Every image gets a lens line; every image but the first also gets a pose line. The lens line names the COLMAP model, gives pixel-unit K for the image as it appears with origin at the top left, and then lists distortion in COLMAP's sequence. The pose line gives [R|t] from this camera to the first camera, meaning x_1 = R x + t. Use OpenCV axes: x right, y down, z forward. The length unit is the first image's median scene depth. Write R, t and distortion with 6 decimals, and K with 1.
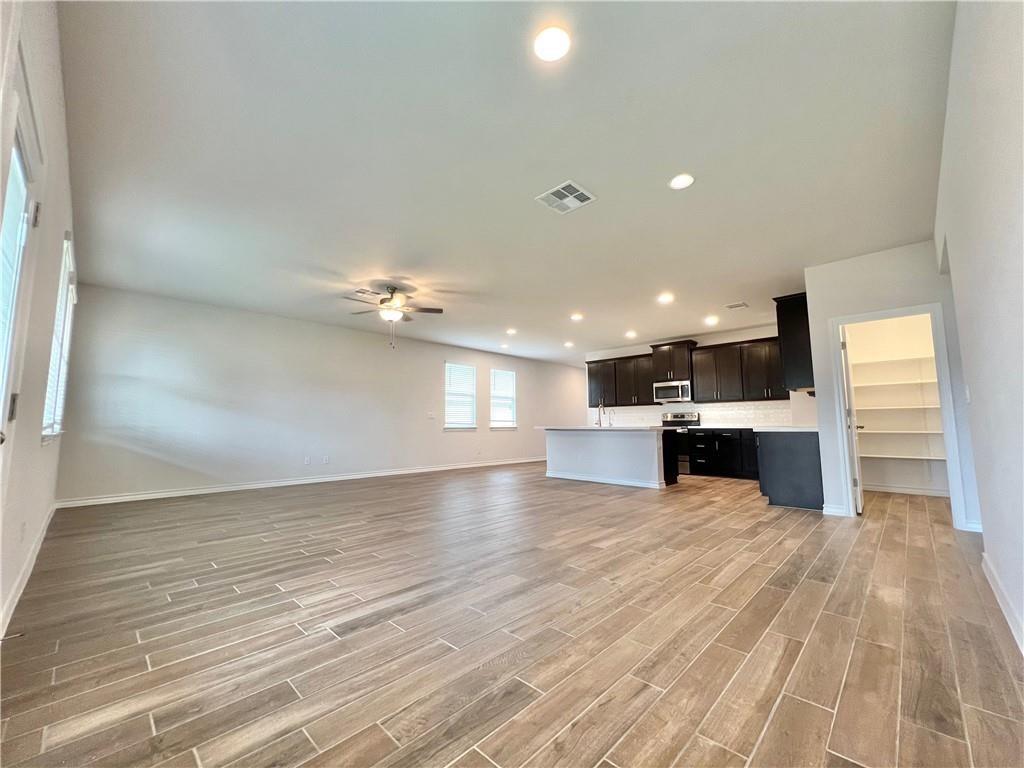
lens RADIAL K [[412.3, 0, 511.8], [0, 412.3, 384.6], [0, 0, 1]] dist [-0.002127, 0.000205]
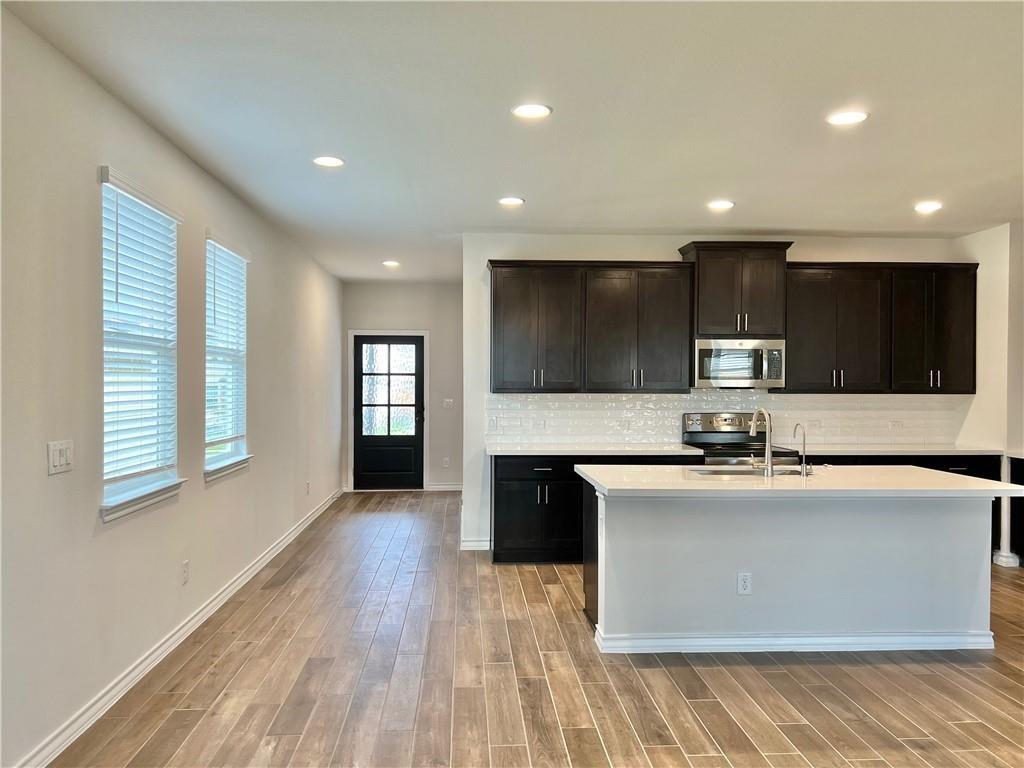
lens RADIAL K [[765.7, 0, 502.5], [0, 765.7, 384.9], [0, 0, 1]] dist [0.029196, -0.029926]
pose [[0.683823, 0.003208, 0.729641, -0.322312], [-0.072816, 0.995298, 0.063867, 0.006389], [-0.726005, -0.096803, 0.680842, 0.639283]]
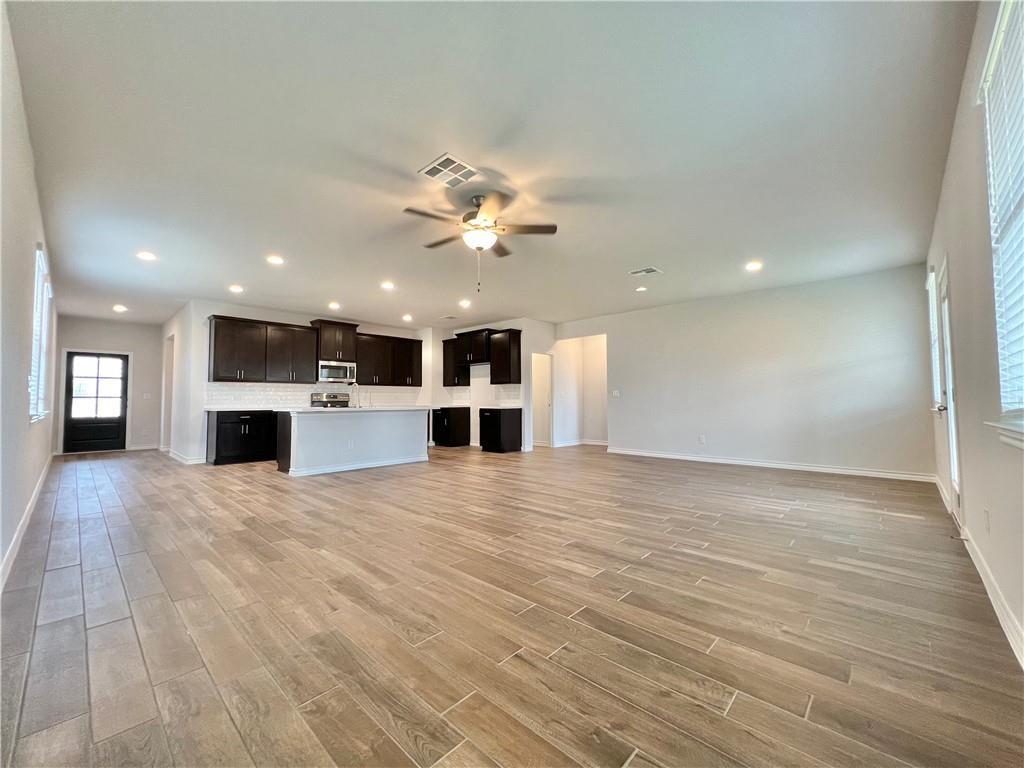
lens RADIAL K [[412.3, 0, 508.1], [0, 412.3, 385.1], [0, 0, 1]] dist [-0.002127, 0.000205]
pose [[-0.009119, 0.044635, 0.998962, -0.587004], [-0.086258, 0.995244, -0.045256, 0.056611], [-0.996231, -0.086581, -0.005225, 0.586675]]
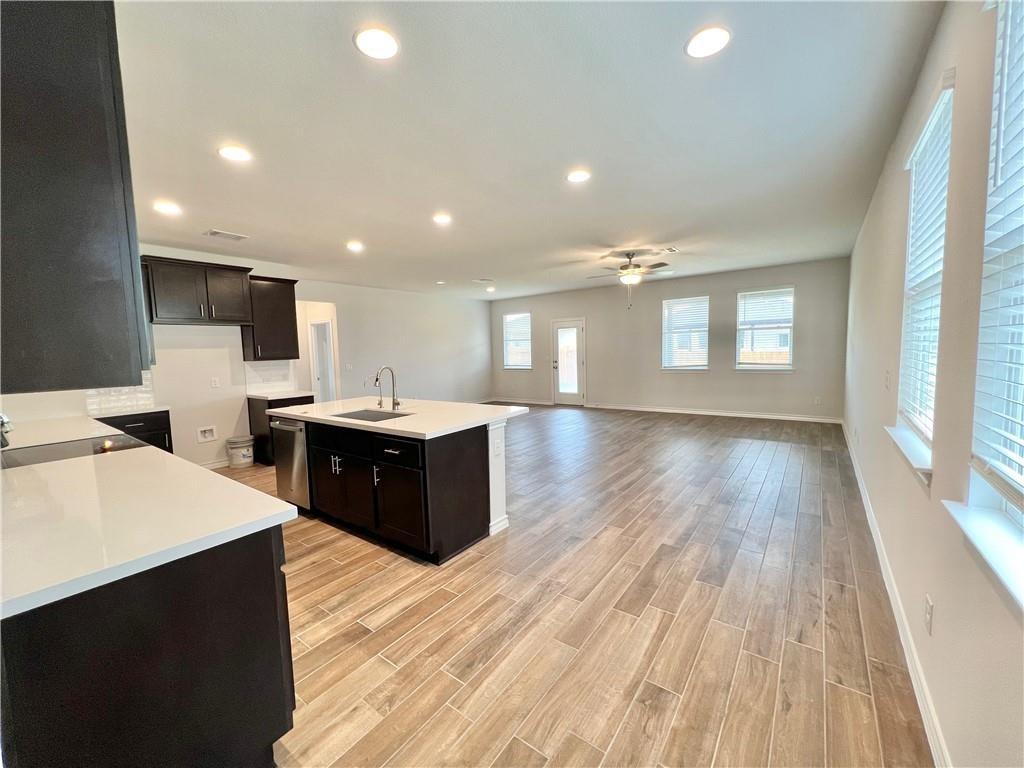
lens RADIAL K [[412.3, 0, 507.6], [0, 412.3, 390.0], [0, 0, 1]] dist [-0.002127, 0.000205]
pose [[-0.992039, 0.047689, -0.116554, 0.114322], [0.046575, 0.998840, 0.012265, 0.067323], [0.117004, 0.006739, -0.993109, 1.293483]]
